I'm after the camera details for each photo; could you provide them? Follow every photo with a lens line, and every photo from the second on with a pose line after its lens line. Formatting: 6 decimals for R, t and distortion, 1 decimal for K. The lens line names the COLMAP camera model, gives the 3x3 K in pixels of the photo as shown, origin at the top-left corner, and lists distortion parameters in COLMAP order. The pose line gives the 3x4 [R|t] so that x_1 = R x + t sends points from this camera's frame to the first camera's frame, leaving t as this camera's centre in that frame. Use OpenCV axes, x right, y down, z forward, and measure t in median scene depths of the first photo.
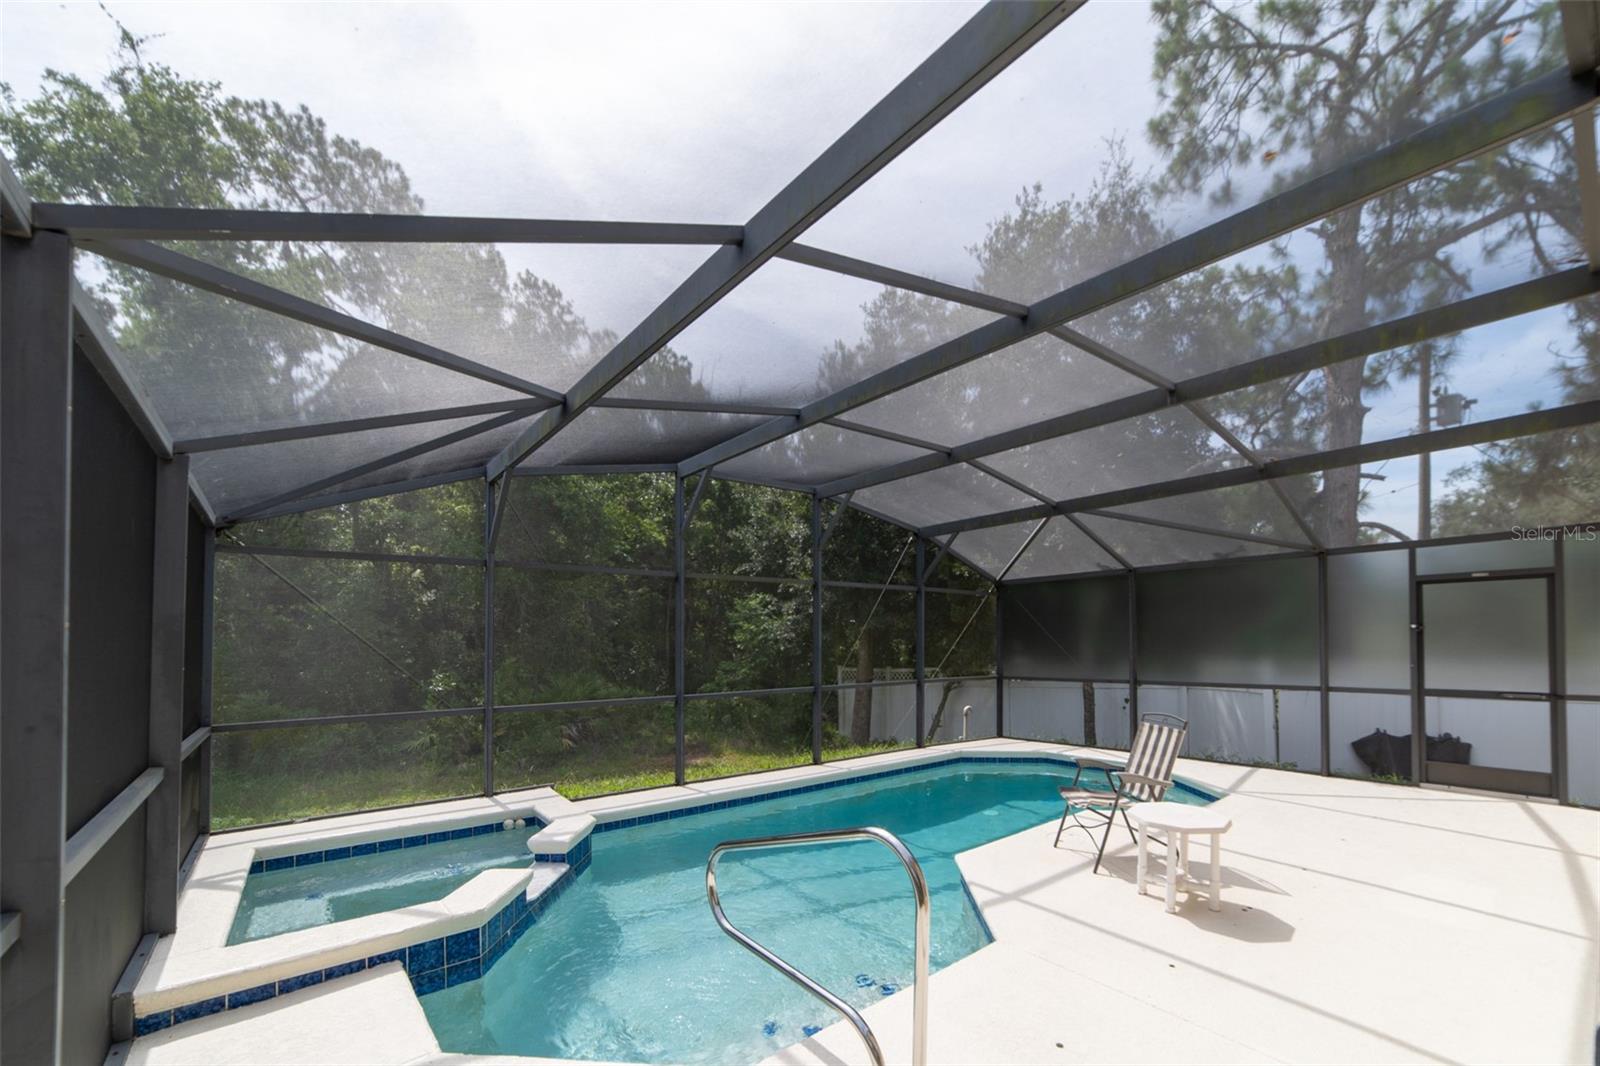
lens RADIAL K [[851.5, 0, 805.0], [0, 851.5, 498.8], [0, 0, 1]] dist [-0.038768, 0.032390]
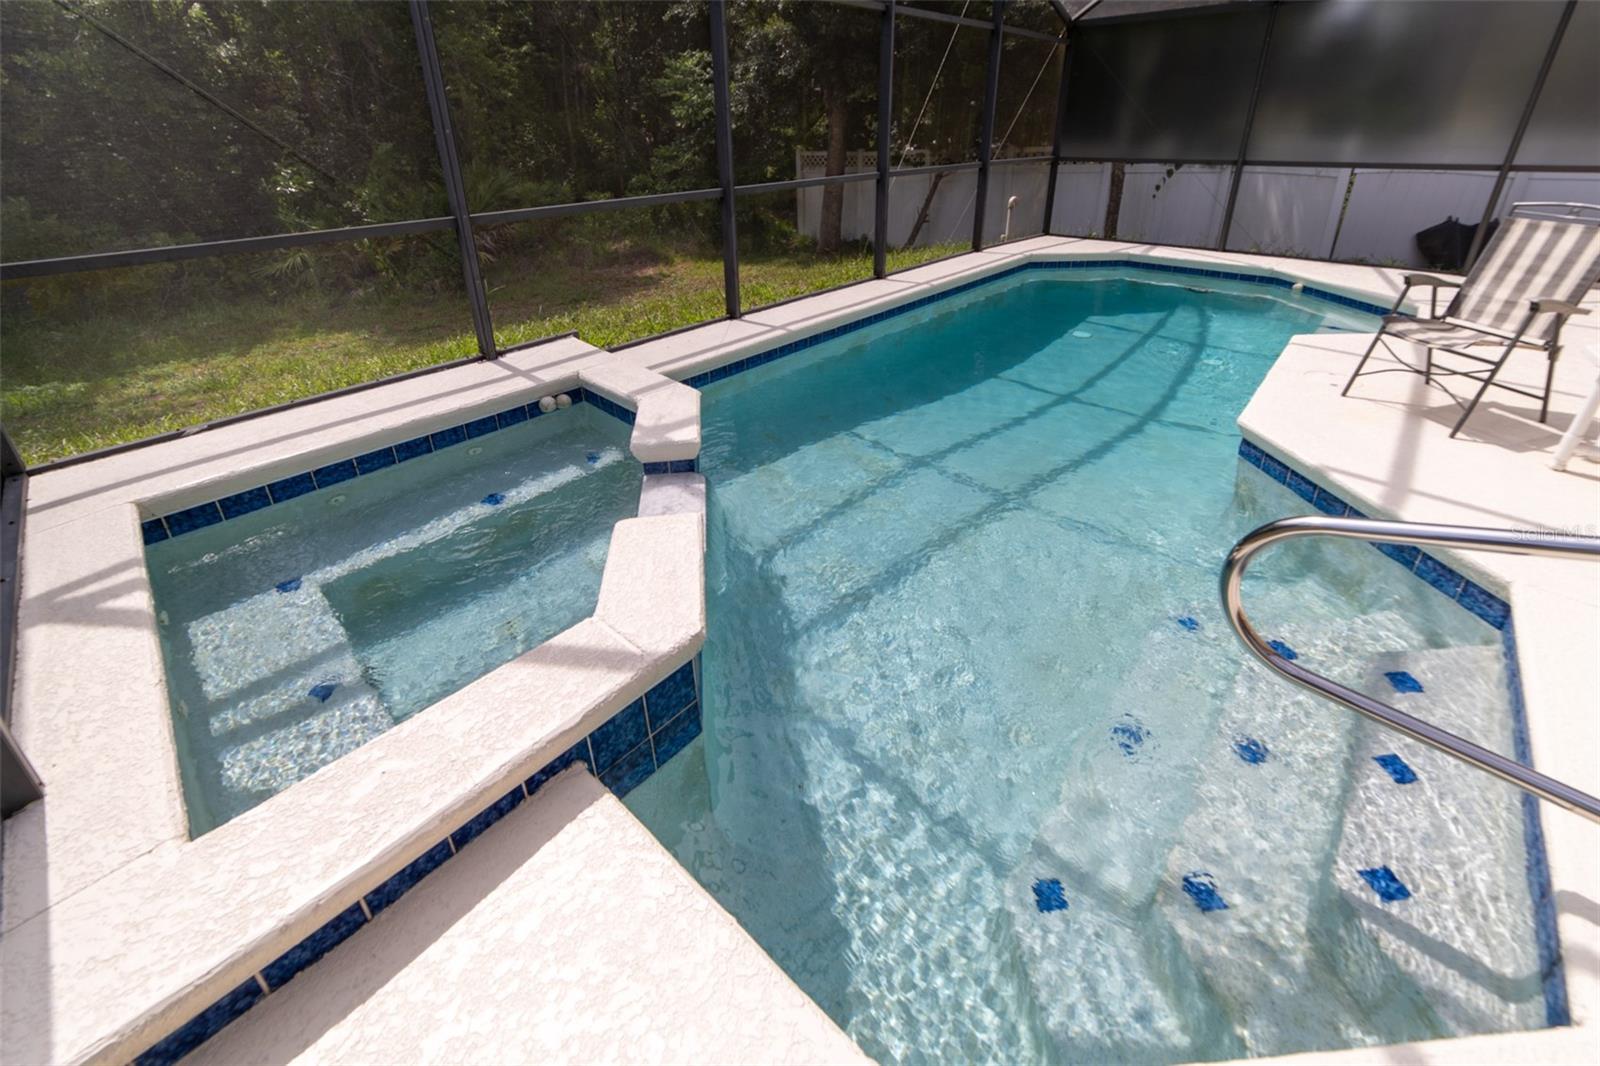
lens RADIAL K [[851.5, 0, 805.0], [0, 851.5, 498.8], [0, 0, 1]] dist [-0.038768, 0.032390]
pose [[0.987578, -0.070667, 0.140343, -0.234260], [-0.017545, 0.837986, 0.545409, 0.088140], [-0.156148, -0.541097, 0.826337, 0.375401]]
